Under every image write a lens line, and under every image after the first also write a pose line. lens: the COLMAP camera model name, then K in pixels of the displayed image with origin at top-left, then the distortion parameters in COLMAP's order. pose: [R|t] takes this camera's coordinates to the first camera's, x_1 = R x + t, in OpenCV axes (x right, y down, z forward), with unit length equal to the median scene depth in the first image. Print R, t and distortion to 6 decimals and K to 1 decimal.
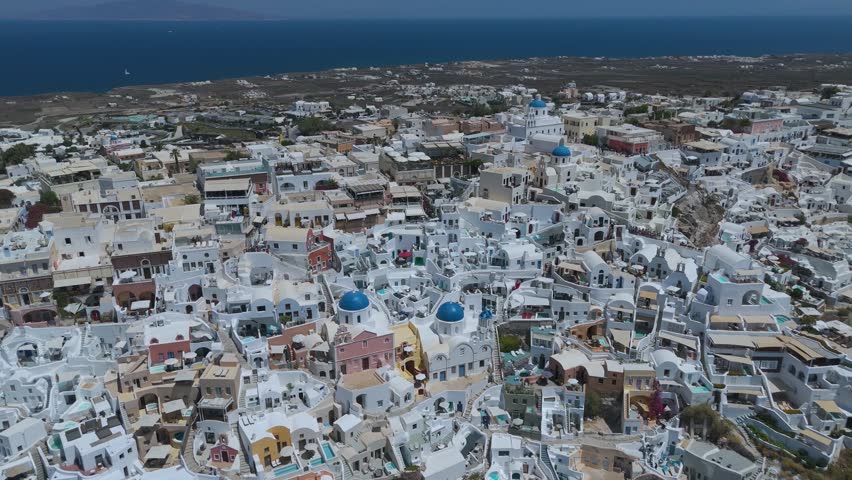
lens RADIAL K [[625.1, 0, 428.4], [0, 625.1, 241.1], [0, 0, 1]] dist [0.077958, -0.073078]
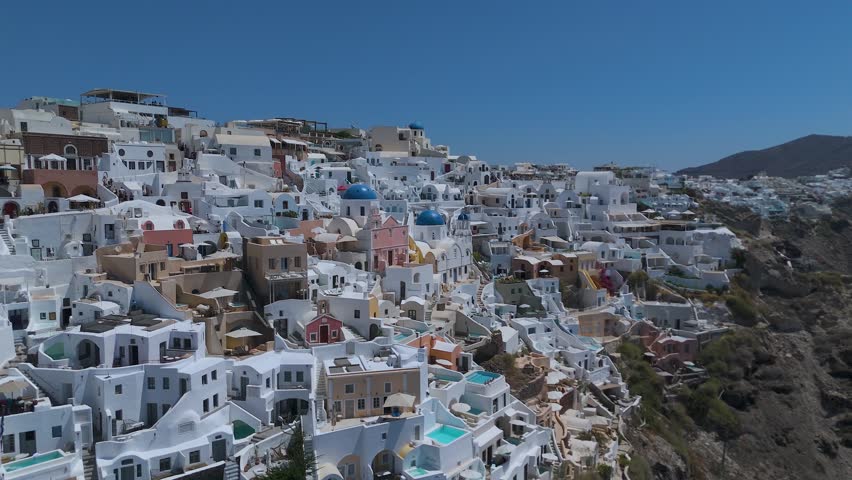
lens RADIAL K [[625.1, 0, 428.4], [0, 625.1, 241.1], [0, 0, 1]] dist [0.077958, -0.073078]
pose [[0.798113, -0.040907, 0.601117, -0.543528], [0.193321, 0.962328, -0.191187, 0.327060], [-0.570651, 0.268797, 0.775955, 0.267005]]
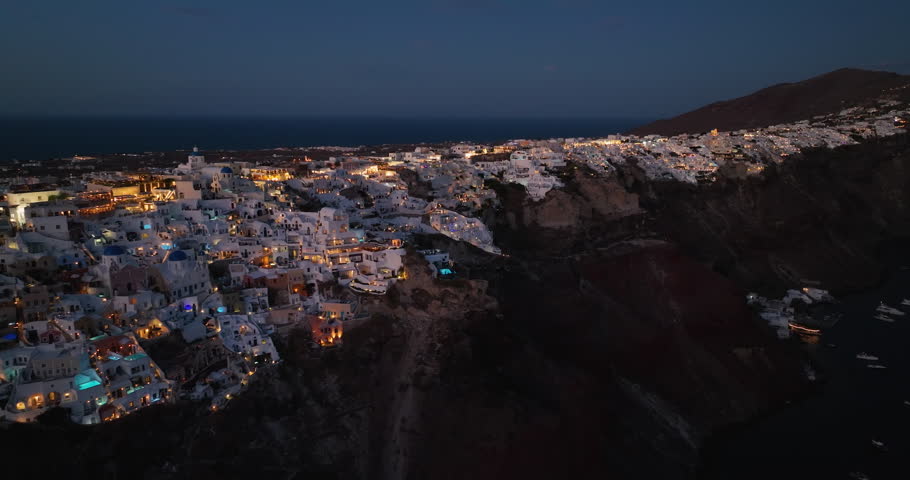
lens RADIAL K [[644.0, 0, 464.7], [0, 644.0, 238.3], [0, 0, 1]] dist [-0.000062, 0.000369]
pose [[0.812809, -0.105252, 0.572943, -0.309257], [0.191250, 0.977240, -0.091795, 0.361346], [-0.550241, 0.184187, 0.814439, -0.770191]]
